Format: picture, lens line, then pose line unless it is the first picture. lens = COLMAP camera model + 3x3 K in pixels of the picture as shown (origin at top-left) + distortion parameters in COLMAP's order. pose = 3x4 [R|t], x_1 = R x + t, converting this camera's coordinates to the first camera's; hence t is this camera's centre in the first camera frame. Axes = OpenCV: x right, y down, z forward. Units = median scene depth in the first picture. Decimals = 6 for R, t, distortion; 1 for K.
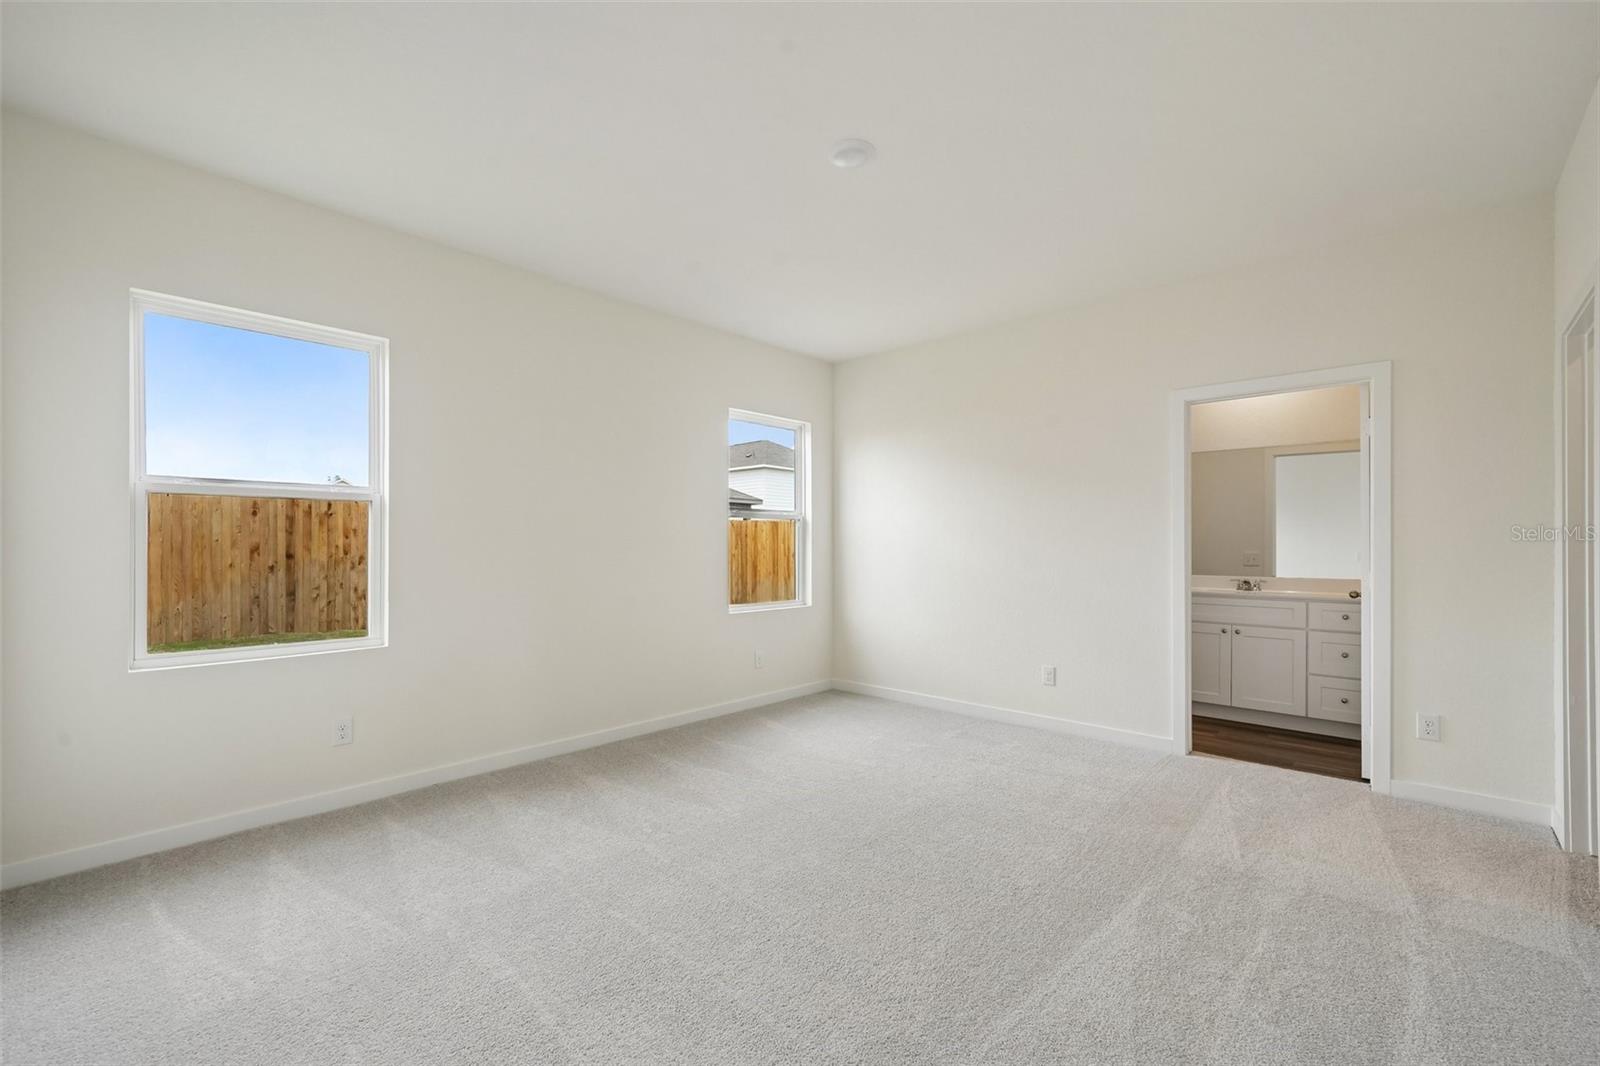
lens RADIAL K [[683.7, 0, 799.5], [0, 683.7, 549.7], [0, 0, 1]] dist [0.000248, 0.000067]
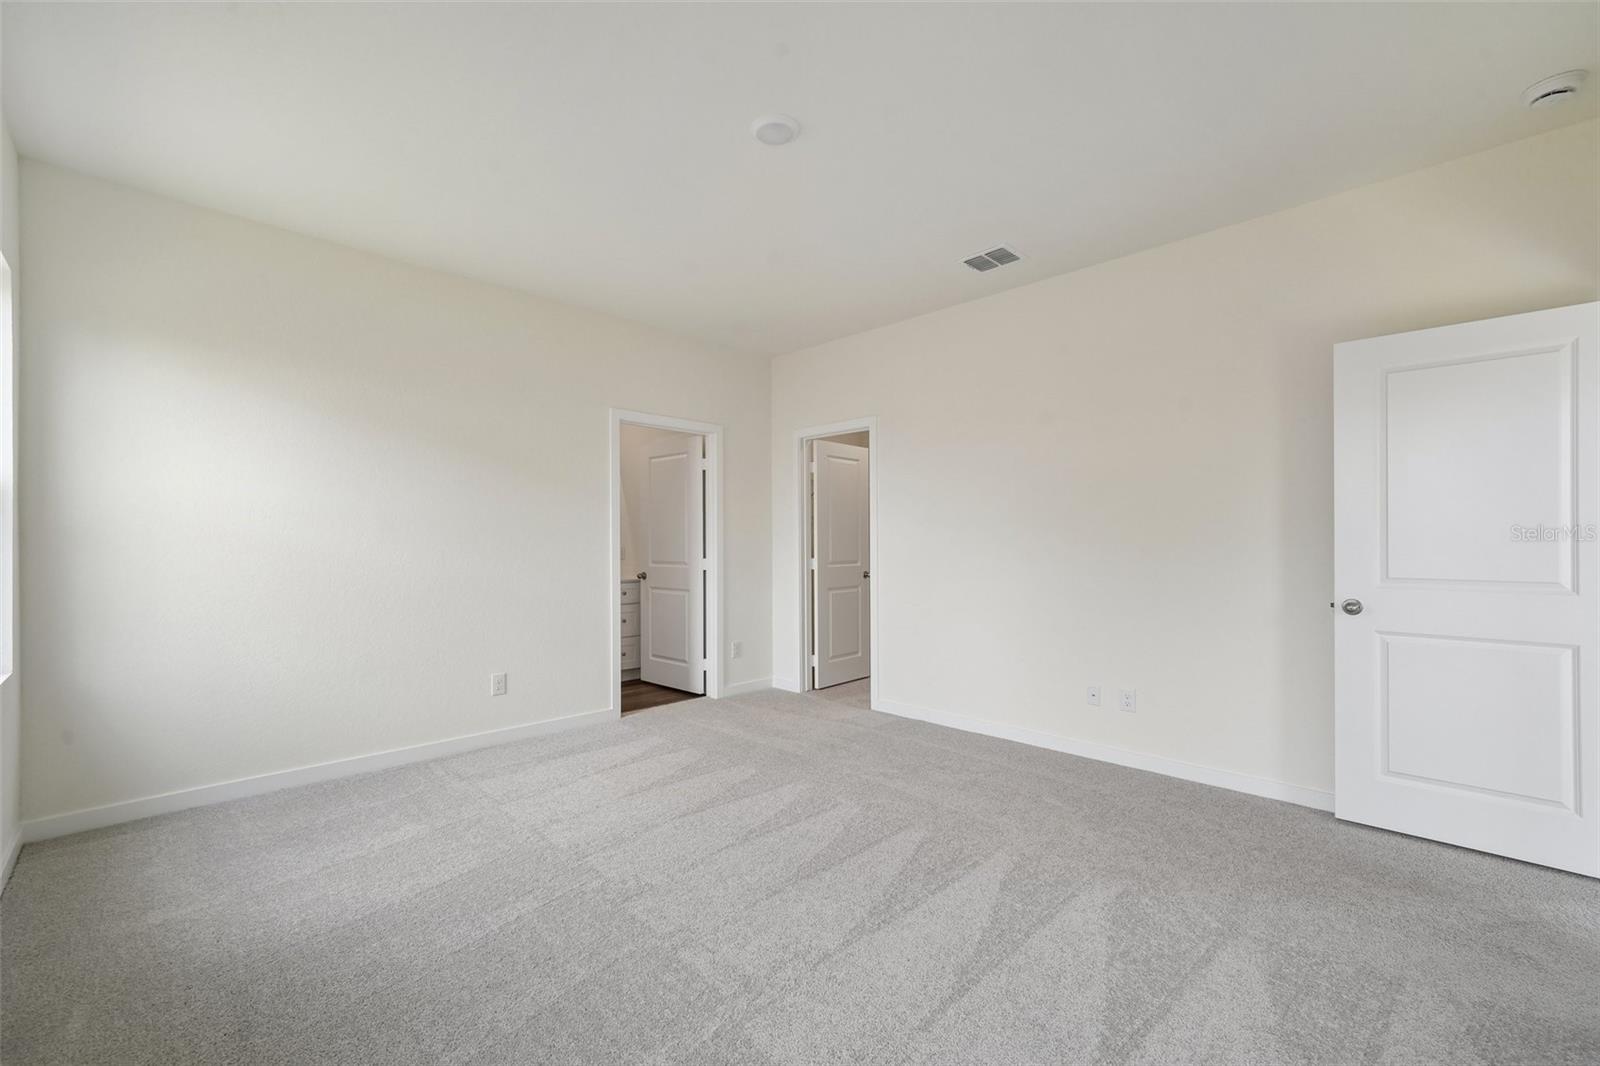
lens RADIAL K [[700.0, 0, 800.0], [0, 700.0, 533.0], [0, 0, 1]] dist [0.001103, 0.006632]
pose [[0.013421, 0.007232, 0.999884, -0.721932], [0.006354, 0.999953, -0.007317, -0.006076], [-0.999890, 0.006452, 0.013375, 0.772905]]
